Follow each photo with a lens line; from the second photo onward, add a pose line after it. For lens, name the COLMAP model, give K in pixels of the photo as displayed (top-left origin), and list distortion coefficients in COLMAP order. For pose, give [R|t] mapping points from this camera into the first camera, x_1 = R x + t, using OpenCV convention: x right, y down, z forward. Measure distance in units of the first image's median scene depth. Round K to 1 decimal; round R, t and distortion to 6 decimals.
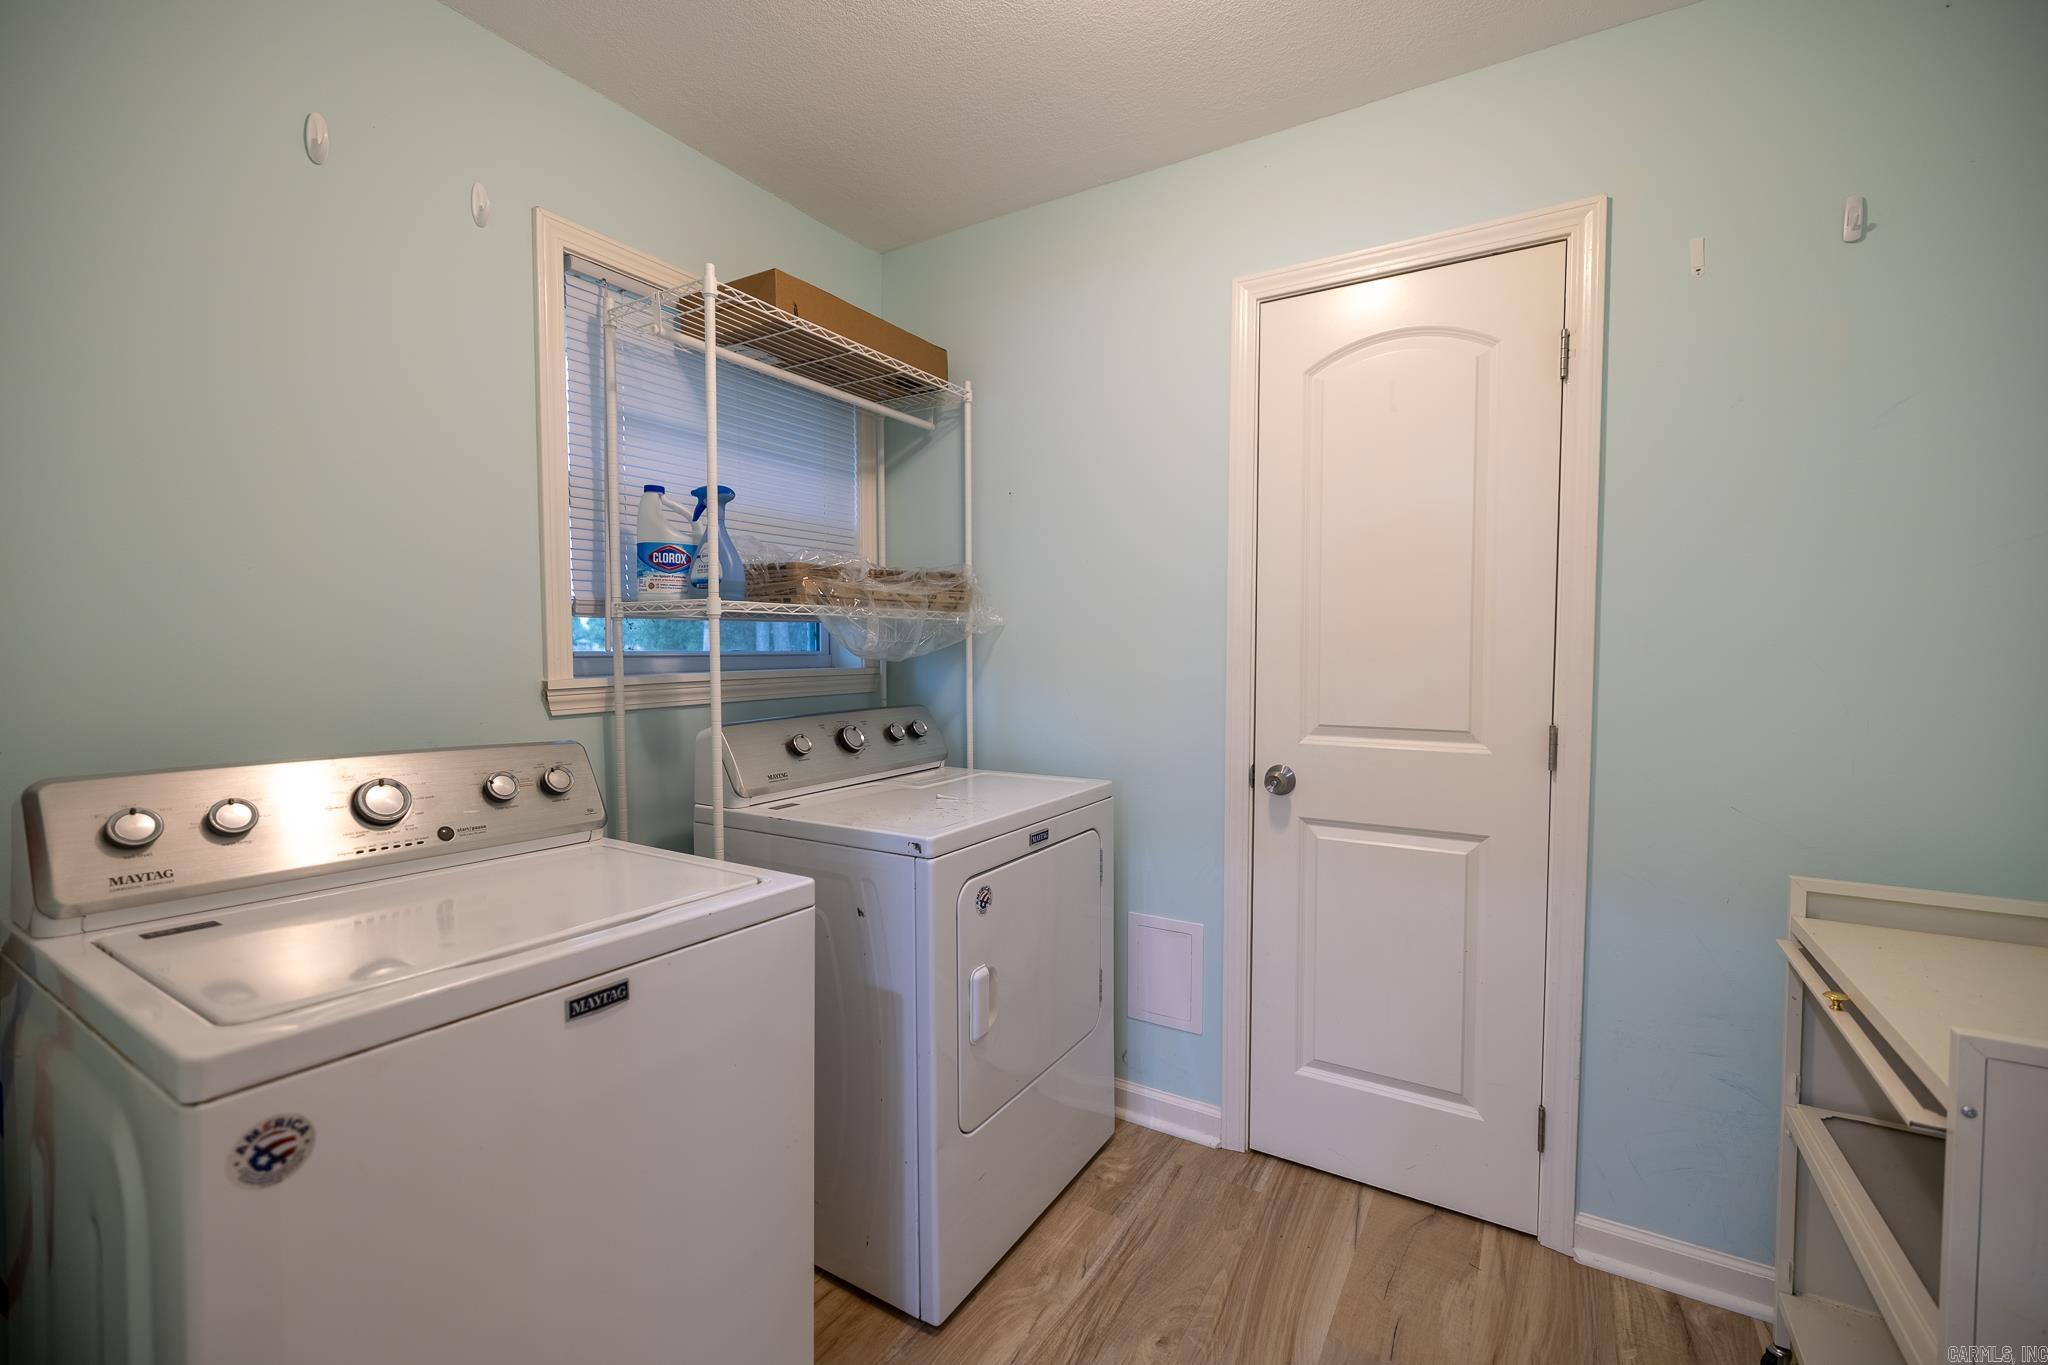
lens RADIAL K [[859.6, 0, 1009.0], [0, 859.6, 678.0], [0, 0, 1]] dist [0.000040, 0.000012]
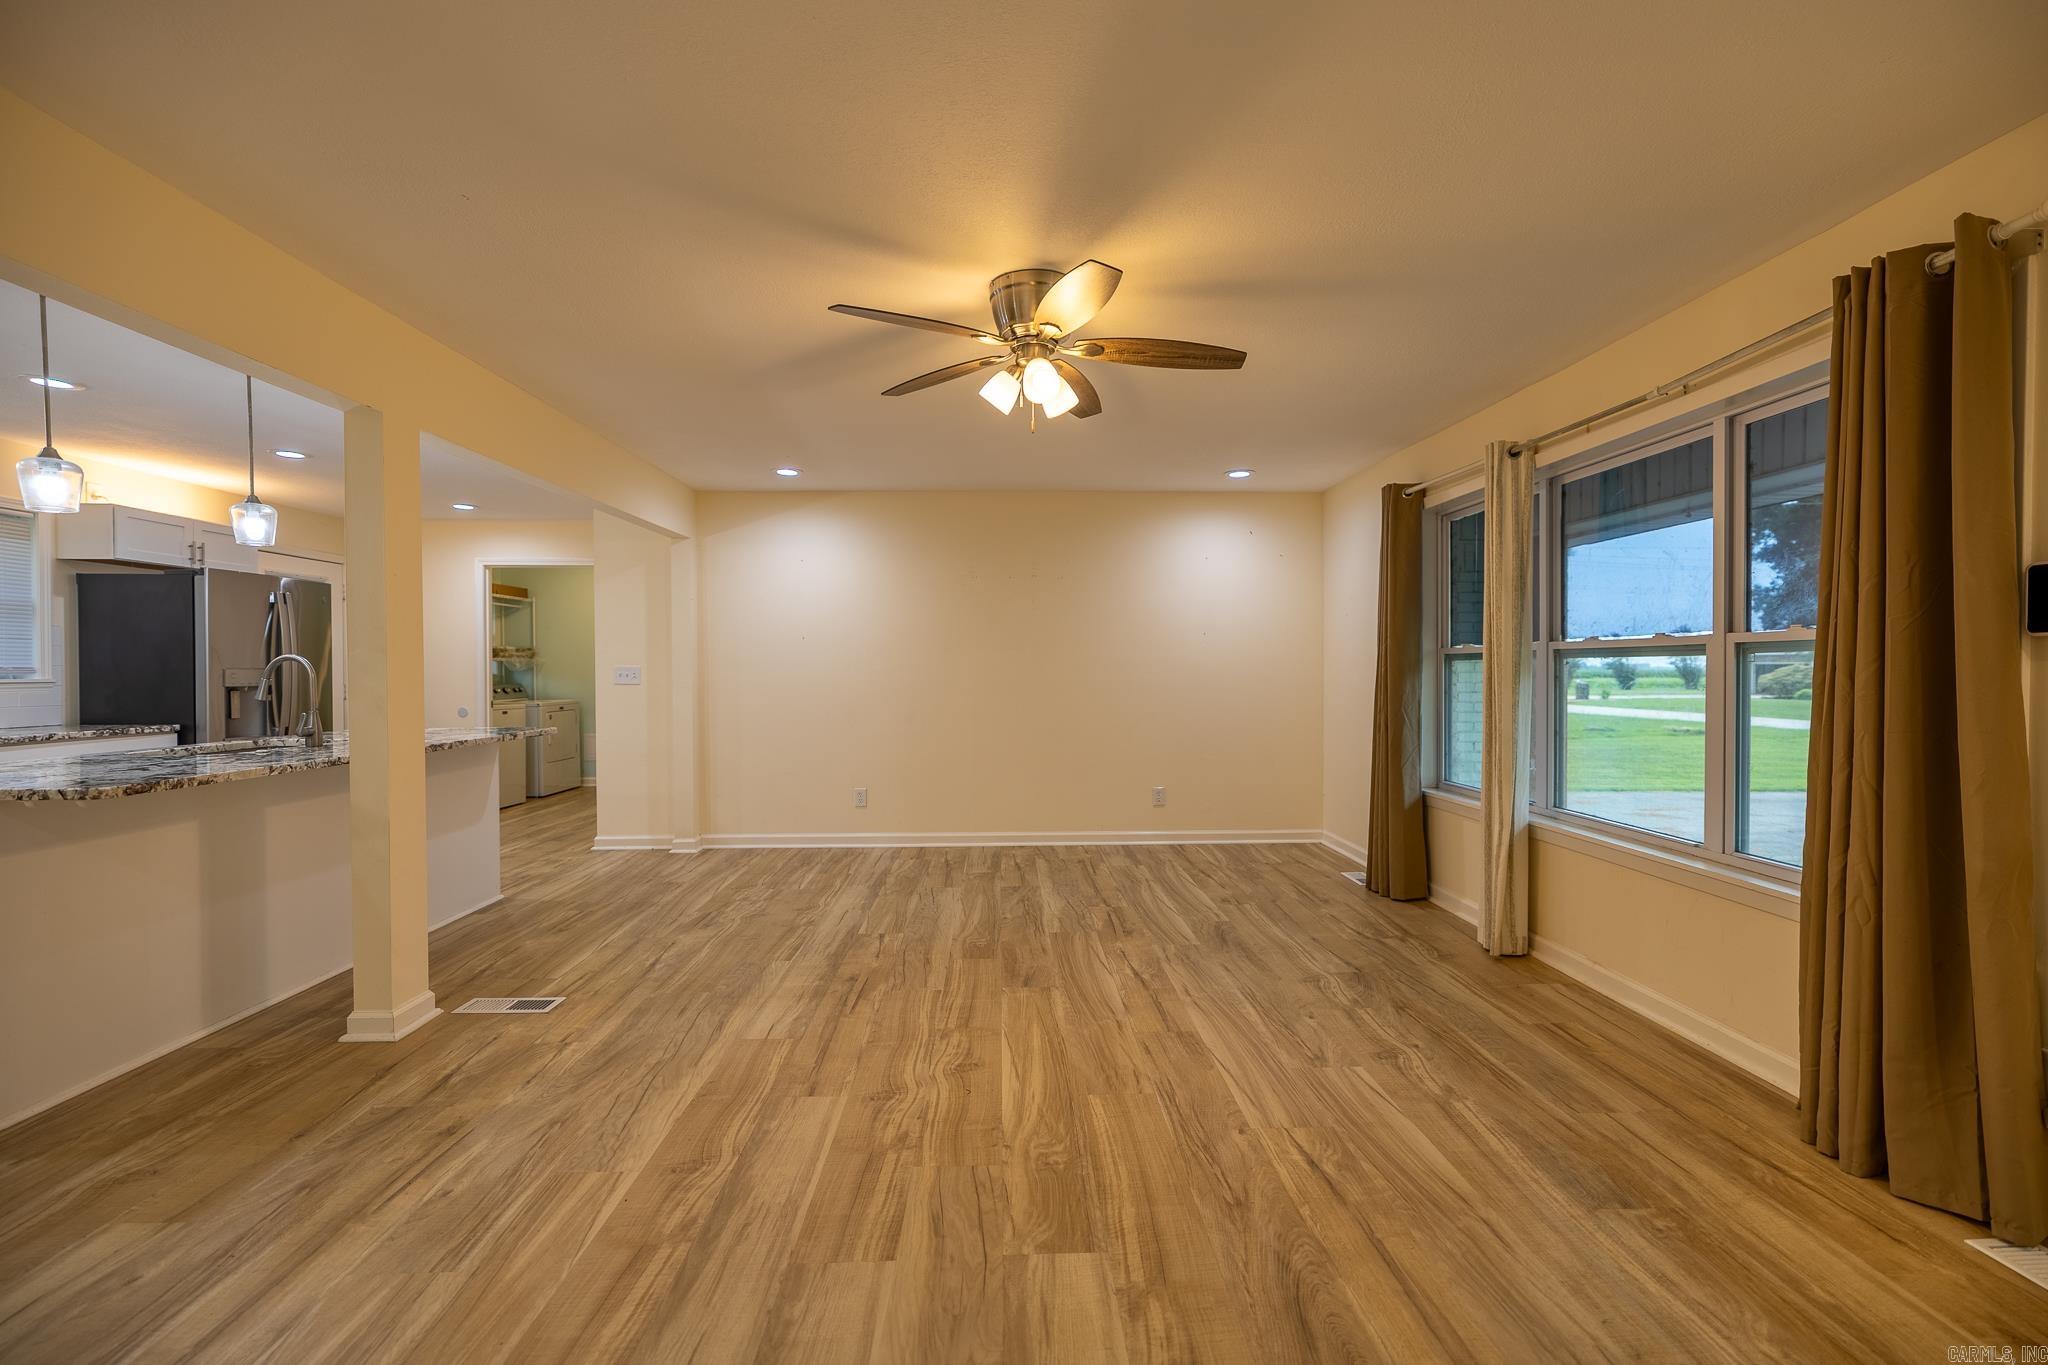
lens RADIAL K [[859.6, 0, 1030.1], [0, 859.6, 686.2], [0, 0, 1]] dist [0.000040, 0.000012]
pose [[0.826231, -0.017775, 0.563051, -0.445973], [0.029519, 0.999495, -0.011764, 0.176402], [-0.562557, 0.026341, 0.826339, -3.867226]]
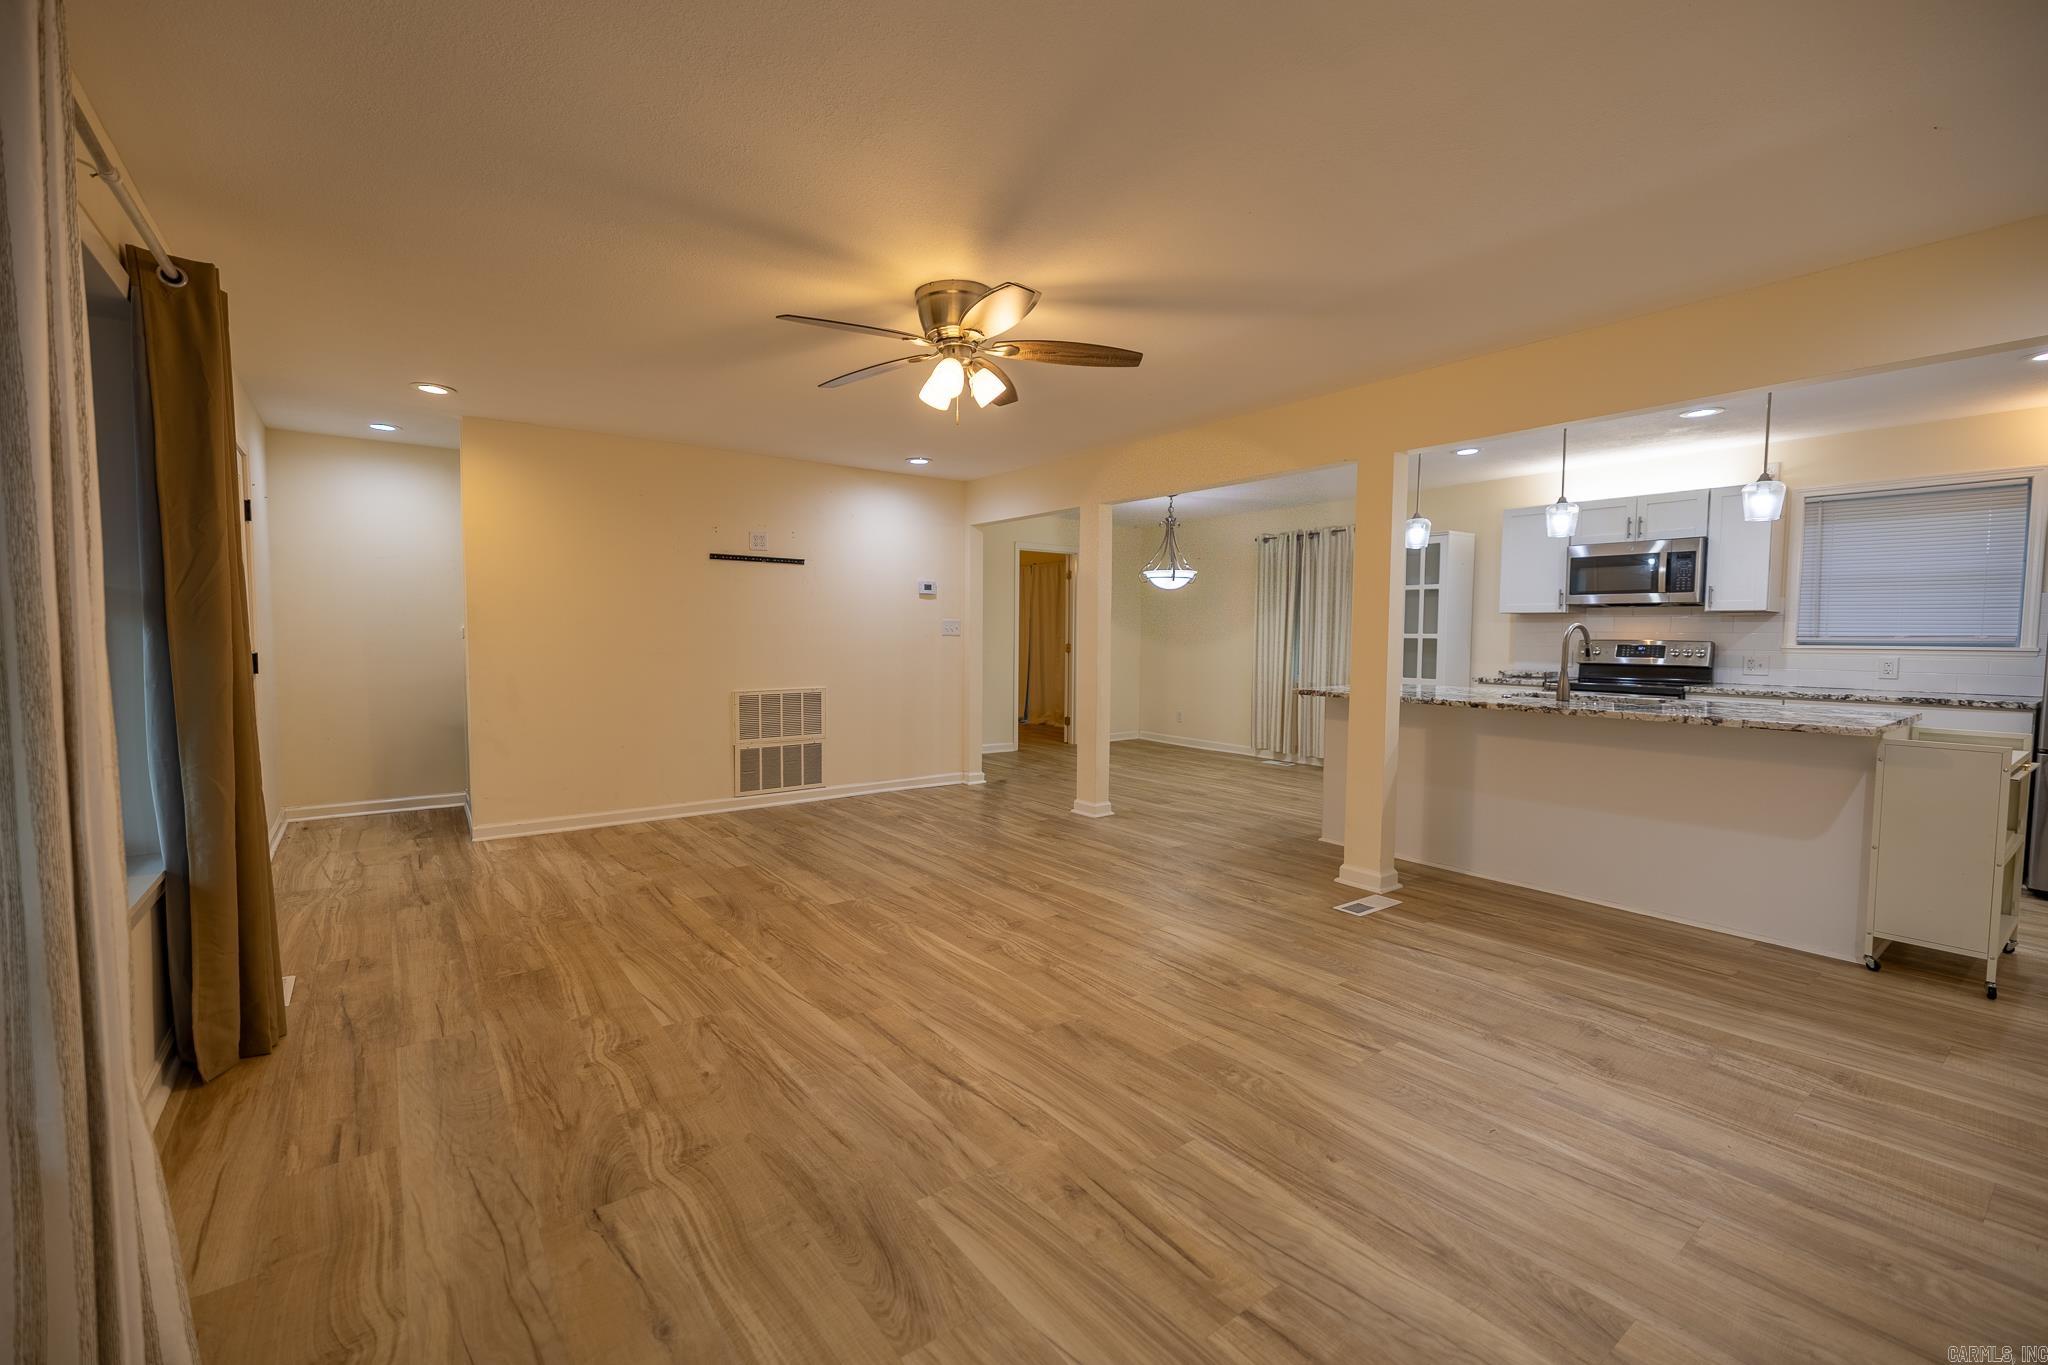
lens RADIAL K [[859.6, 0, 1019.2], [0, 859.6, 681.5], [0, 0, 1]] dist [0.000040, 0.000012]
pose [[-0.360301, 0.047218, -0.931640, 1.688921], [-0.047812, 0.996471, 0.068994, 0.111133], [0.931610, 0.069402, -0.356772, -2.123370]]
